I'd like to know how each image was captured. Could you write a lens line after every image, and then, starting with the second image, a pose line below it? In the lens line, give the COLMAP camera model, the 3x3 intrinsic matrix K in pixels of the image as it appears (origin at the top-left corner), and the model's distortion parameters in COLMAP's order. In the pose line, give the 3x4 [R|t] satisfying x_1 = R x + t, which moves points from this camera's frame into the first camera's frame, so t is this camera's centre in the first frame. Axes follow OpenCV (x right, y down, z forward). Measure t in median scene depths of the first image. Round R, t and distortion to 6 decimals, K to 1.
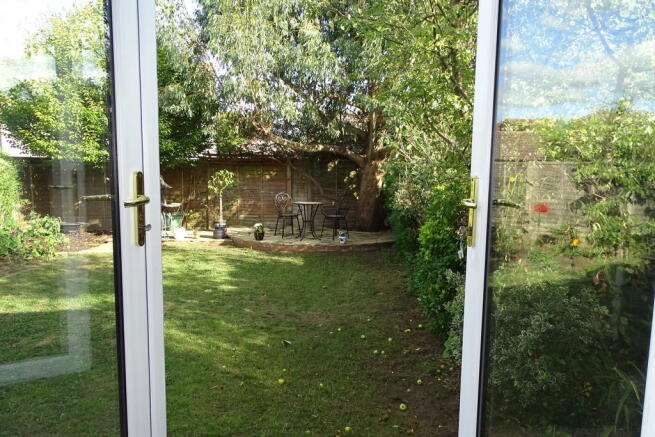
lens RADIAL K [[474.2, 0, 330.8], [0, 474.2, 212.7], [0, 0, 1]] dist [0.009432, 0.004523]
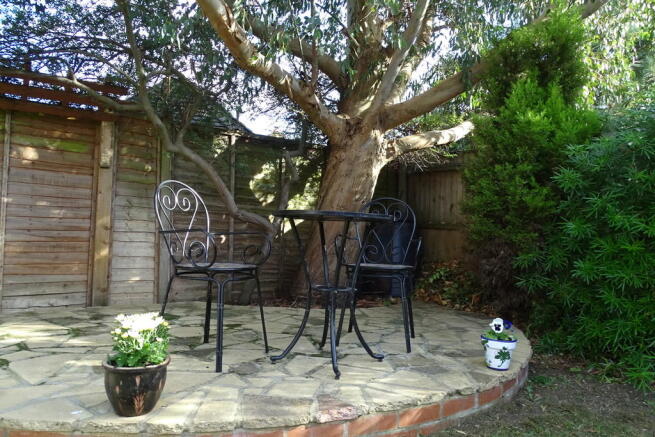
lens RADIAL K [[474.2, 0, 327.7], [0, 474.2, 214.6], [0, 0, 1]] dist [0.009432, 0.004523]
pose [[0.806842, 0.039365, 0.589455, -0.186318], [0.032622, 0.993286, -0.110987, 0.006586], [-0.589867, 0.108778, 0.800141, 0.753328]]
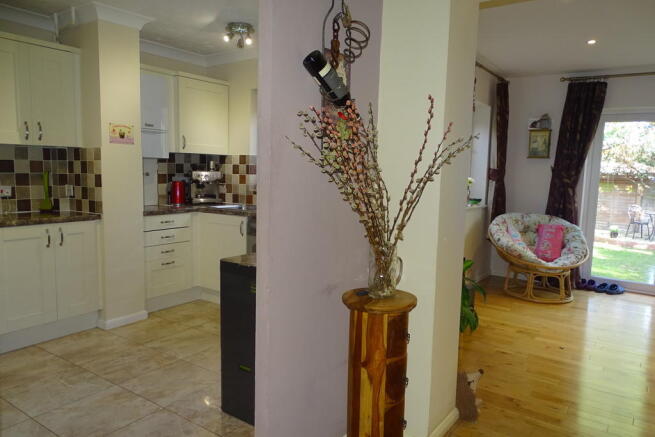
lens RADIAL K [[474.2, 0, 325.9], [0, 474.2, 214.7], [0, 0, 1]] dist [0.009432, 0.004523]
pose [[0.800190, 0.087987, -0.593257, -0.002811], [-0.096622, 0.995171, 0.017272, 0.042138], [0.591912, 0.043501, 0.804828, -0.552545]]
